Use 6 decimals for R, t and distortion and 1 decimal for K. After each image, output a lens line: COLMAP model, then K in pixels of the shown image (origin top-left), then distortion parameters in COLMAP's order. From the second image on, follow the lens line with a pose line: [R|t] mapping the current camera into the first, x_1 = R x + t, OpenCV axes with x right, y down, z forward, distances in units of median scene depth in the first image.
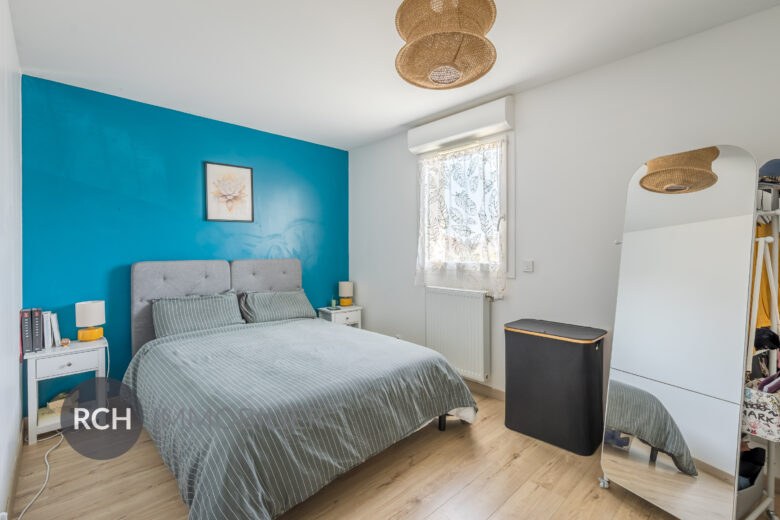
lens RADIAL K [[354.3, 0, 390.6], [0, 354.3, 258.9], [0, 0, 1]] dist [-0.000096, -0.000004]
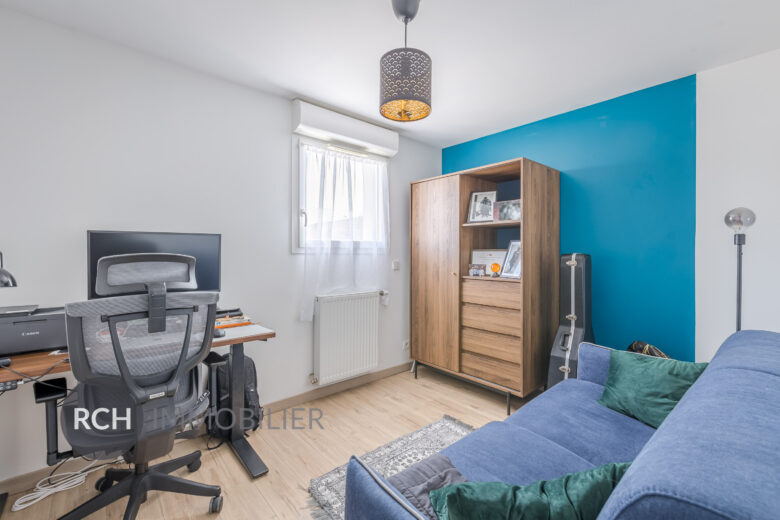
lens RADIAL K [[340.5, 0, 390.8], [0, 340.5, 258.2], [0, 0, 1]] dist [0.000414, 0.000378]
pose [[0.033680, -0.009952, 0.999383, -0.752492], [0.020221, 0.999753, 0.009274, -0.015835], [-0.999228, 0.019897, 0.033873, 0.834854]]
